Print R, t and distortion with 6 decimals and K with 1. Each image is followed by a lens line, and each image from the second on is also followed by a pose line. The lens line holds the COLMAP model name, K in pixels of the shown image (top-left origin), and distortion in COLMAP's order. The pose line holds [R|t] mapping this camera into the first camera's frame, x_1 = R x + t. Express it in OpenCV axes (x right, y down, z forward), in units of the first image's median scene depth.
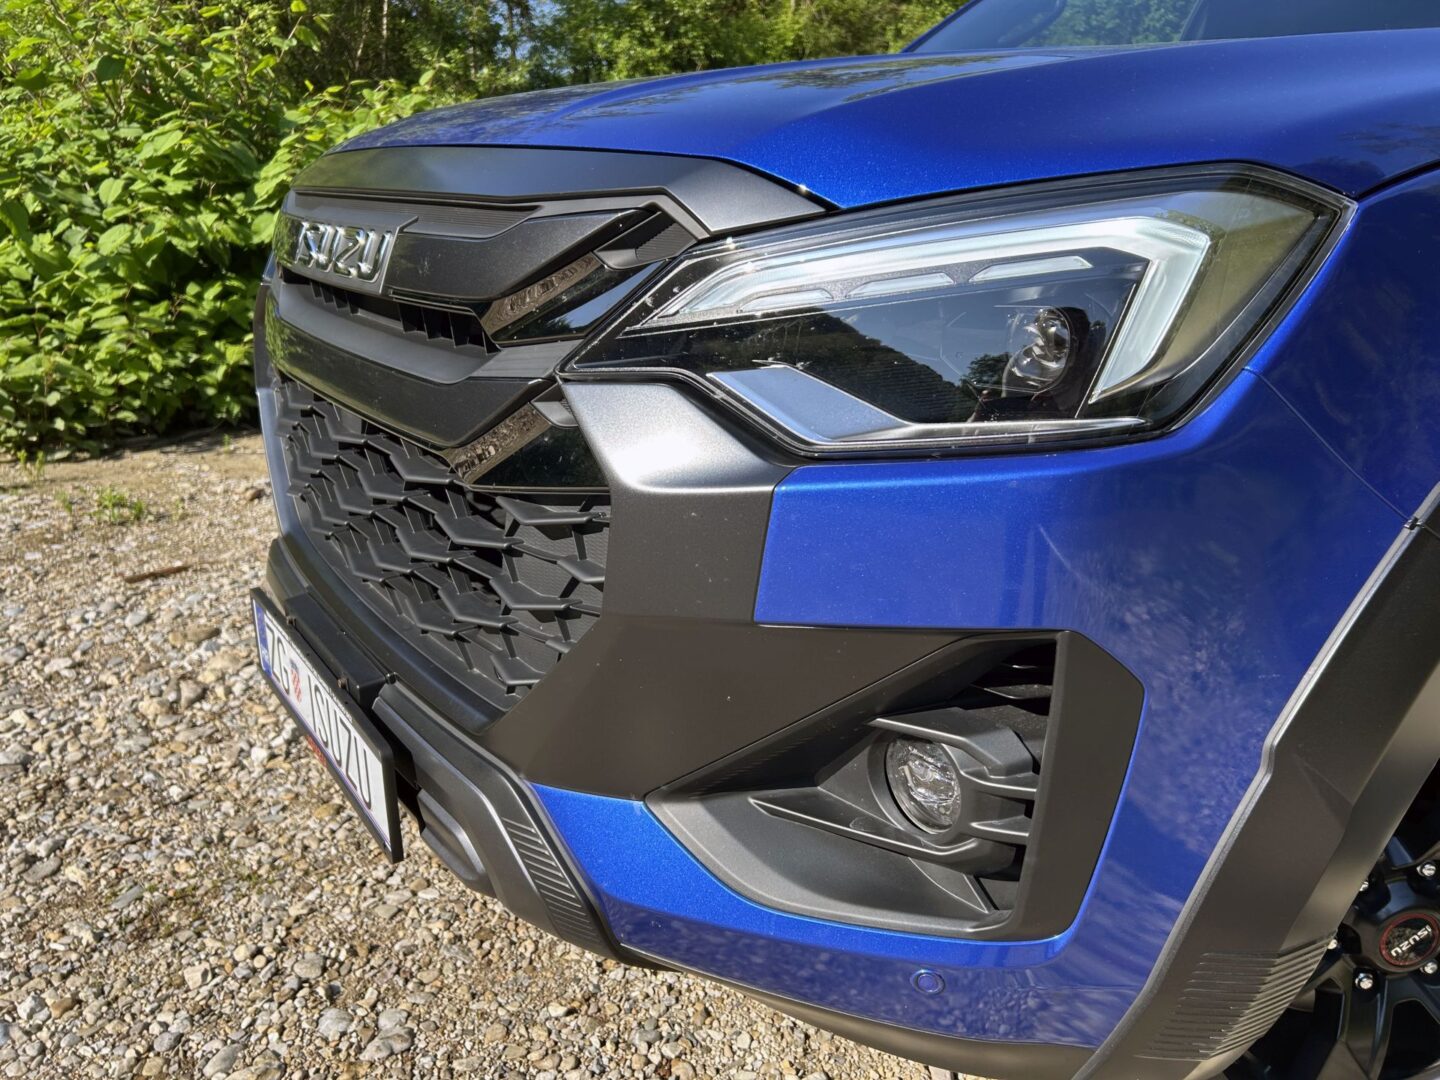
lens RADIAL K [[1121.2, 0, 711.9], [0, 1121.2, 536.7], [0, 0, 1]] dist [0.078430, -0.088578]
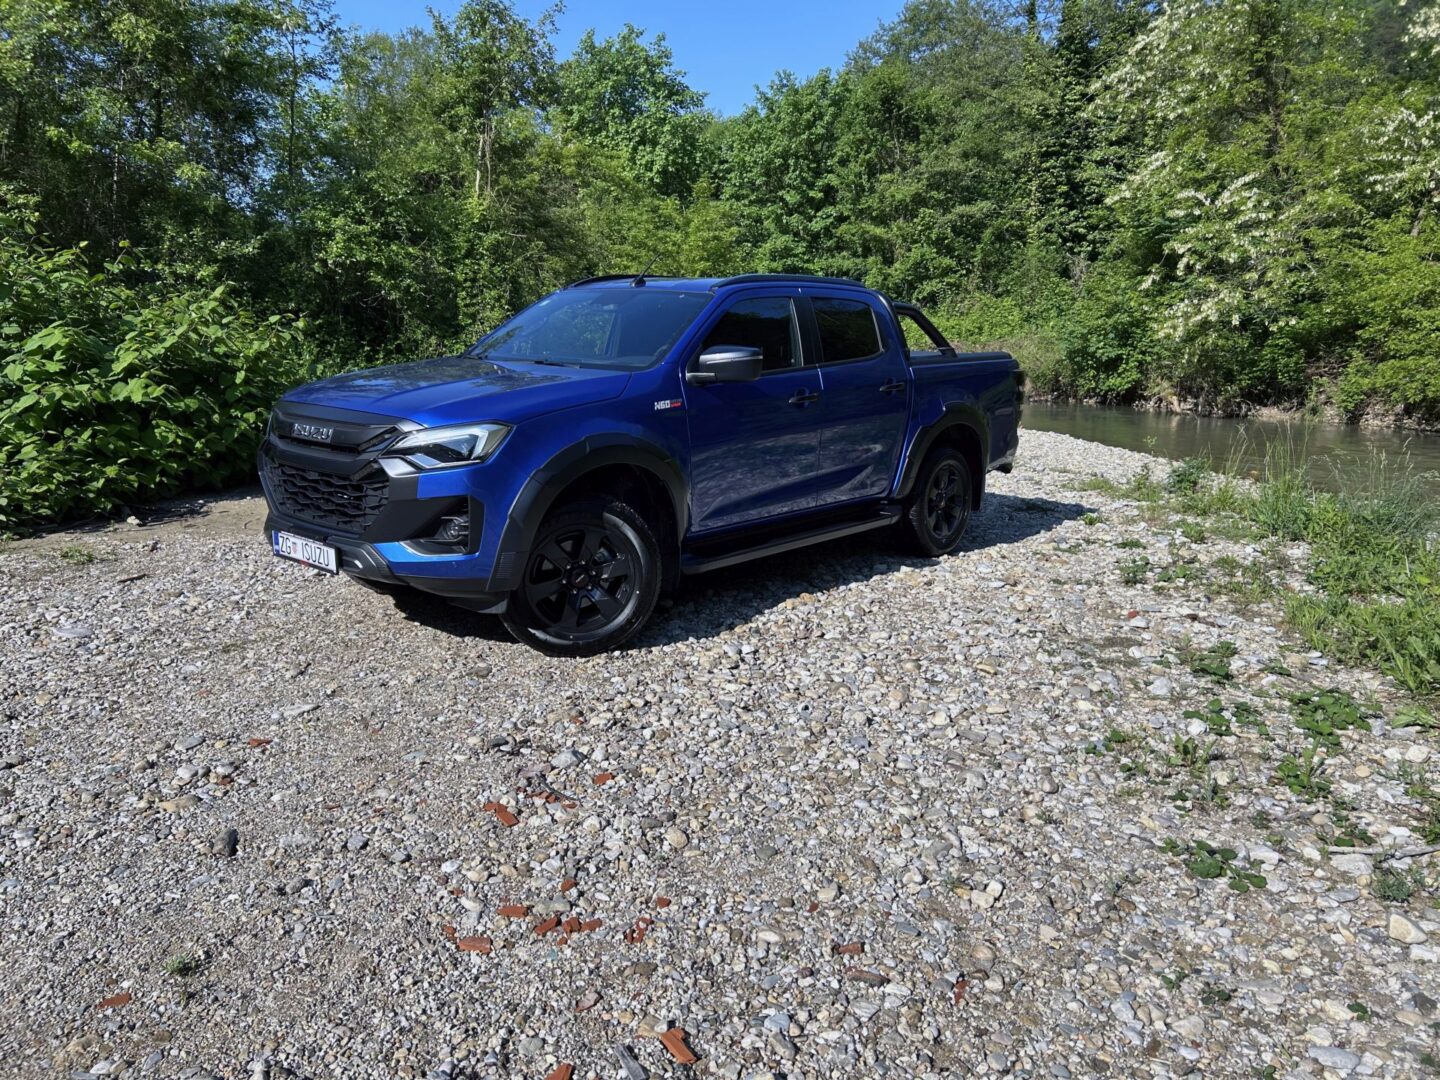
lens RADIAL K [[1121.2, 0, 711.9], [0, 1121.2, 536.7], [0, 0, 1]] dist [0.078430, -0.088578]
pose [[0.970391, -0.054799, 0.235241, 0.021522], [0.076563, 0.993486, -0.084401, 0.137980], [-0.229084, 0.099913, 0.968265, -0.776630]]
